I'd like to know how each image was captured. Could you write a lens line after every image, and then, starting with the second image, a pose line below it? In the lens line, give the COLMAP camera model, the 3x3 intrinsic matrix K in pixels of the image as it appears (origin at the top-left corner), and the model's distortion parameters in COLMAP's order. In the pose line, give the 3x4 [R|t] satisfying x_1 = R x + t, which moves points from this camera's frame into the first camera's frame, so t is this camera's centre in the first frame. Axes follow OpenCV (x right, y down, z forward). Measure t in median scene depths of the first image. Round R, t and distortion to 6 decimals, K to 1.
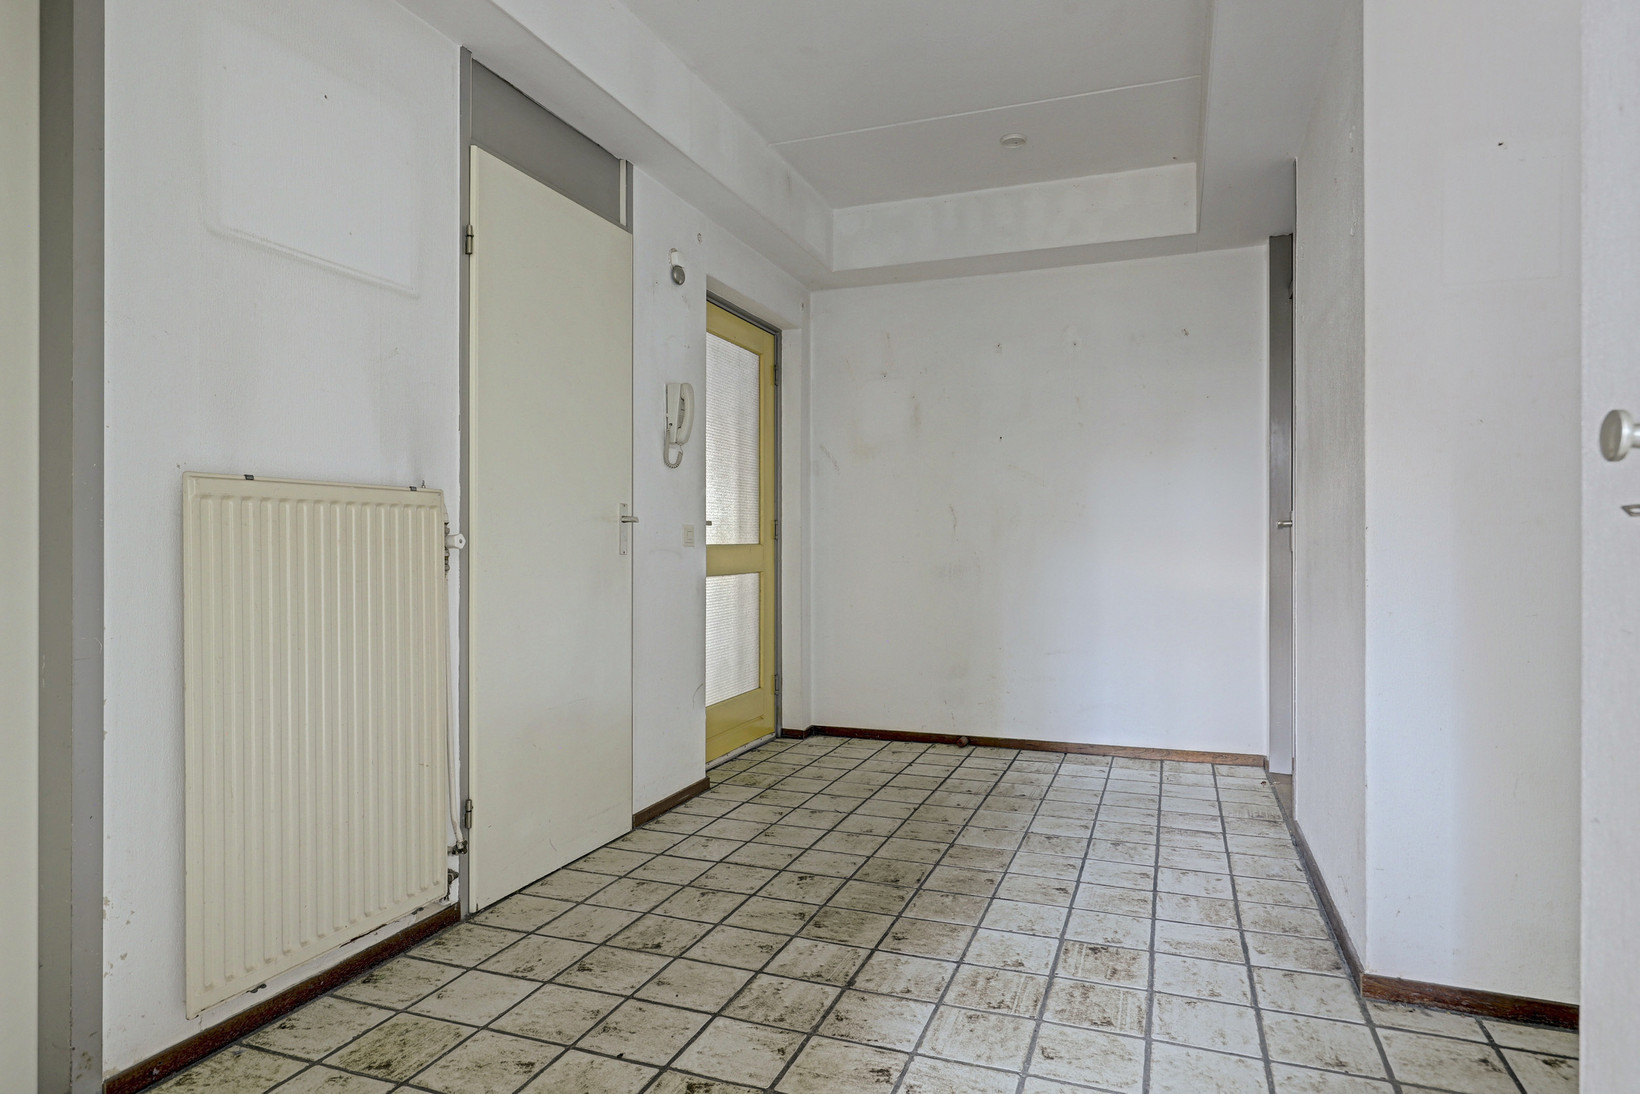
lens RADIAL K [[961.8, 0, 815.7], [0, 961.8, 543.4], [0, 0, 1]] dist [0.010144, 0.000658]
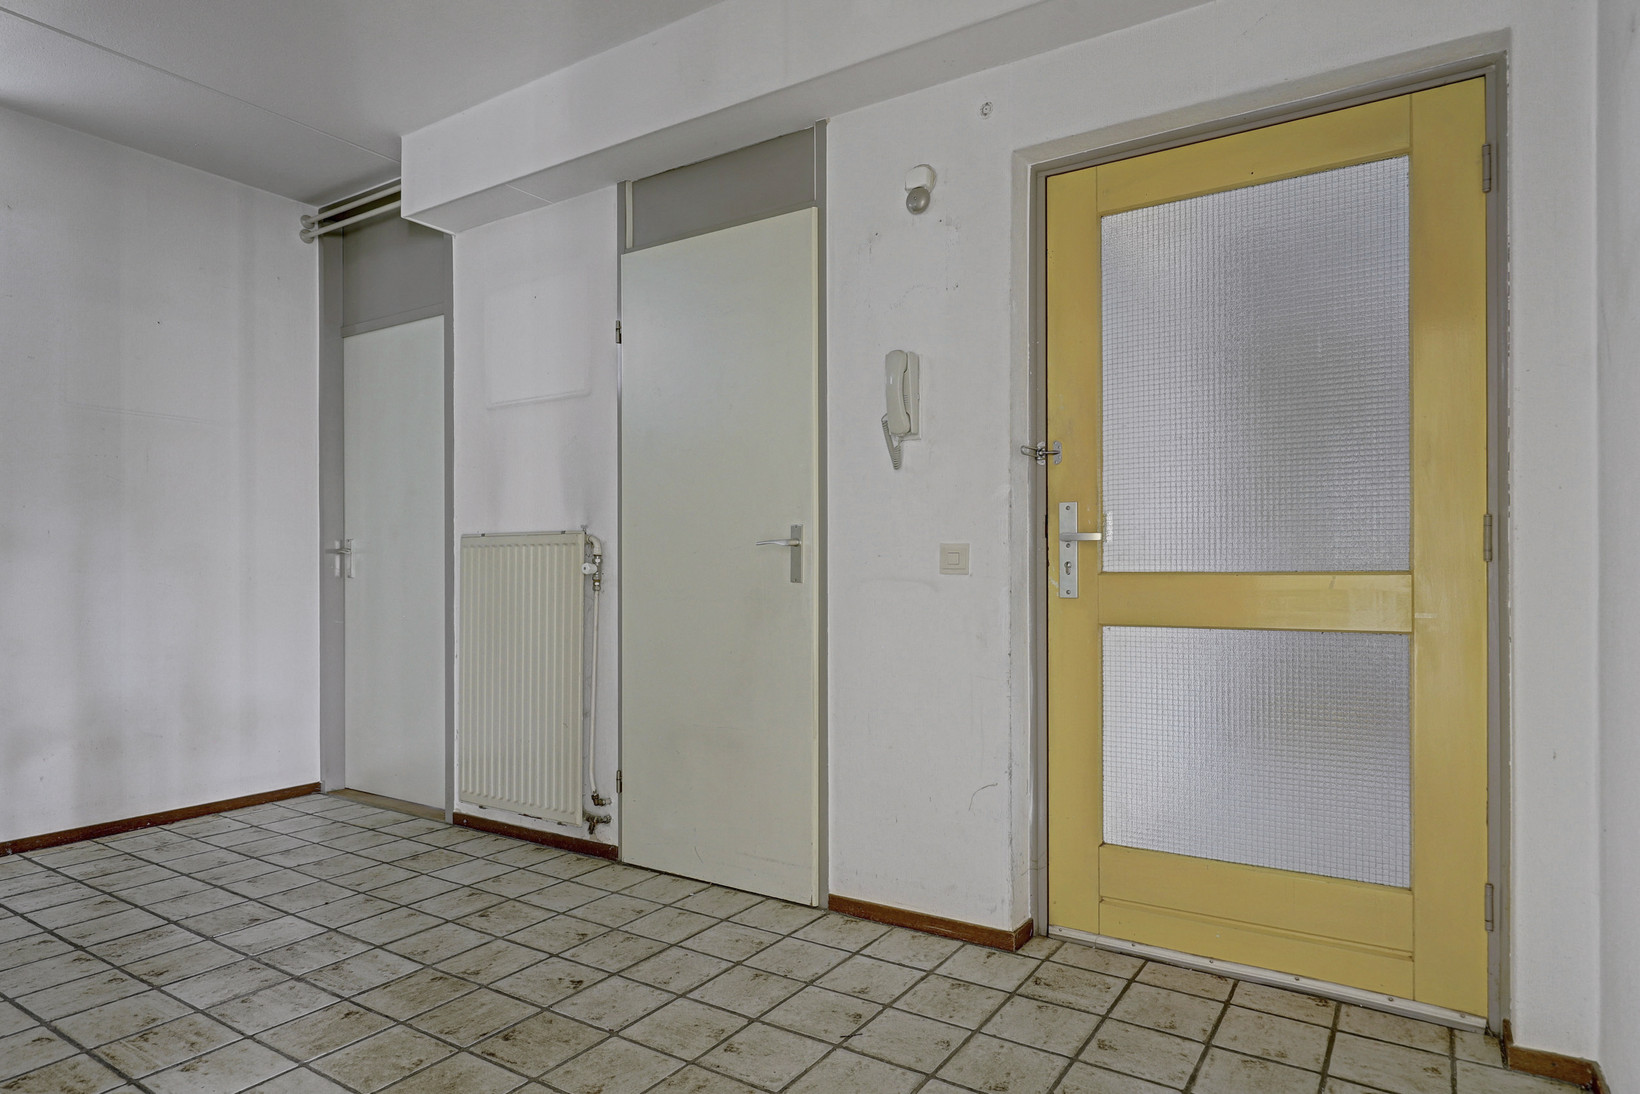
lens RADIAL K [[930.6, 0, 821.3], [0, 930.6, 575.3], [0, 0, 1]] dist [-0.000440, -0.000205]
pose [[-0.210139, 0.005934, -0.977653, 0.742440], [0.001177, 0.999982, 0.005816, -0.000234], [0.977671, 0.000071, -0.210142, 1.432603]]
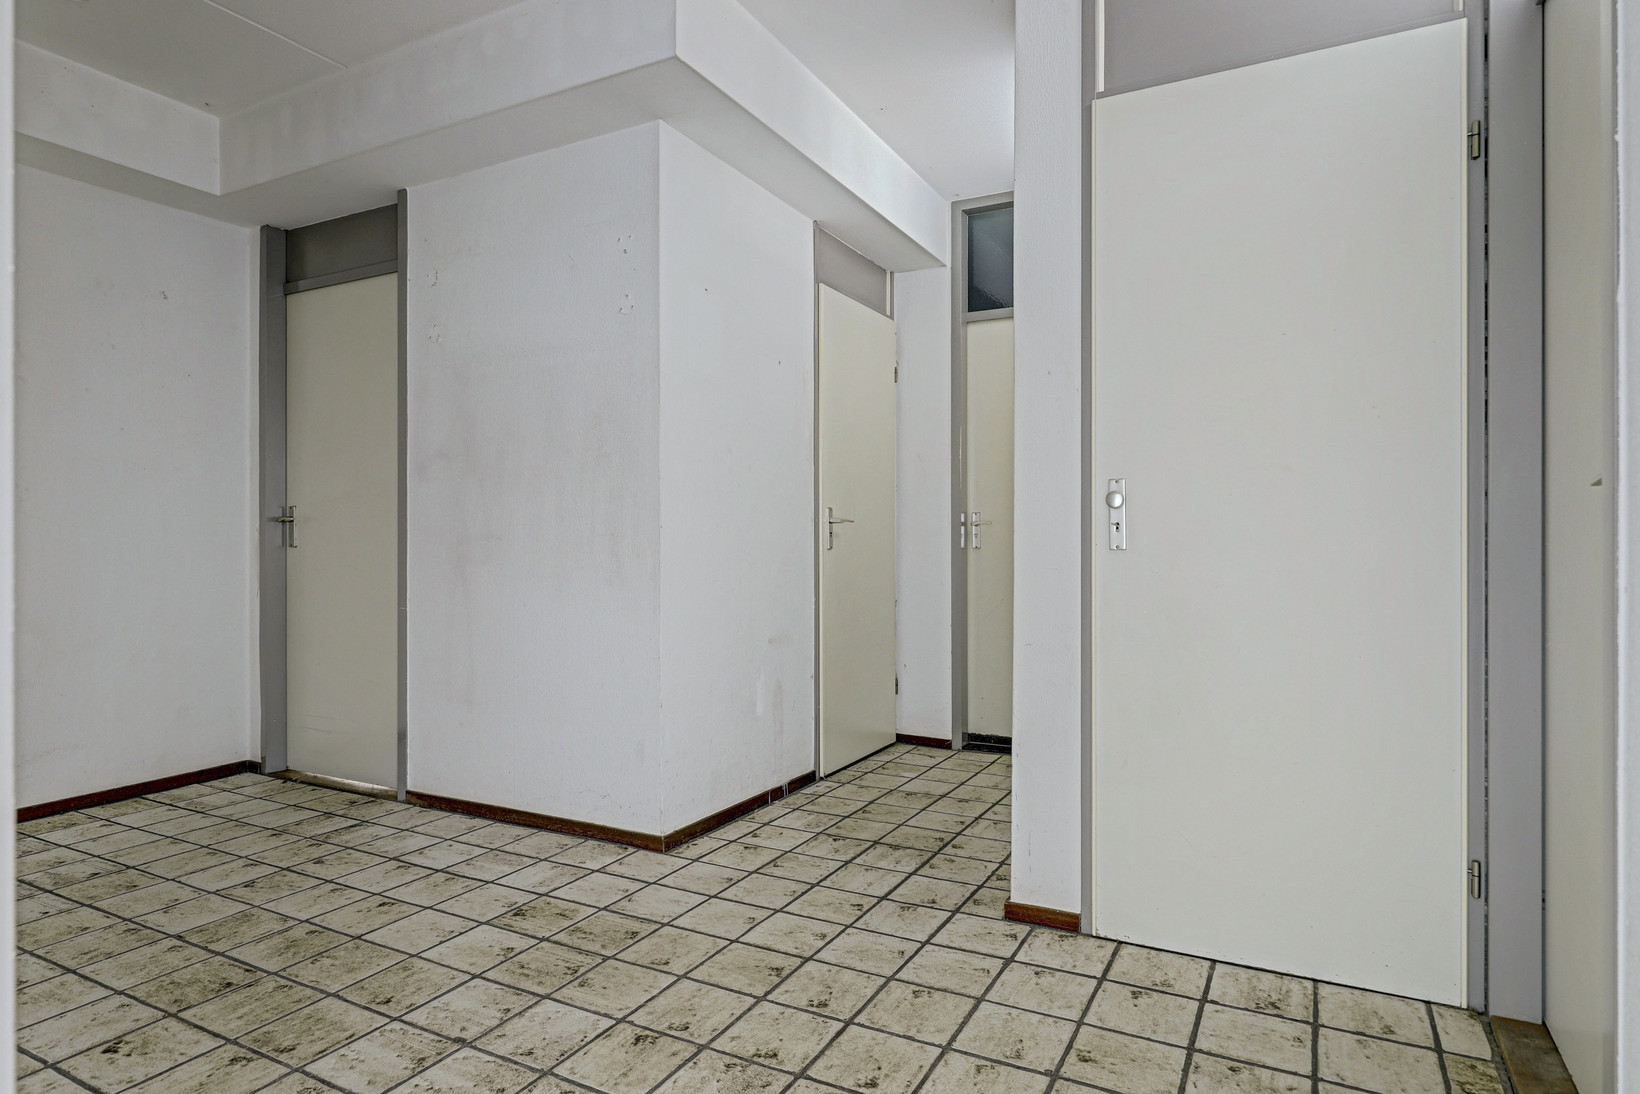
lens RADIAL K [[907.8, 0, 820.0], [0, 907.8, 547.0], [0, 0, 1]] dist [0.013148, -0.000038]
pose [[0.127792, -0.002398, 0.991798, -0.616430], [0.000406, 0.999997, 0.002365, -0.006898], [-0.991801, 0.000101, 0.127793, 0.445014]]
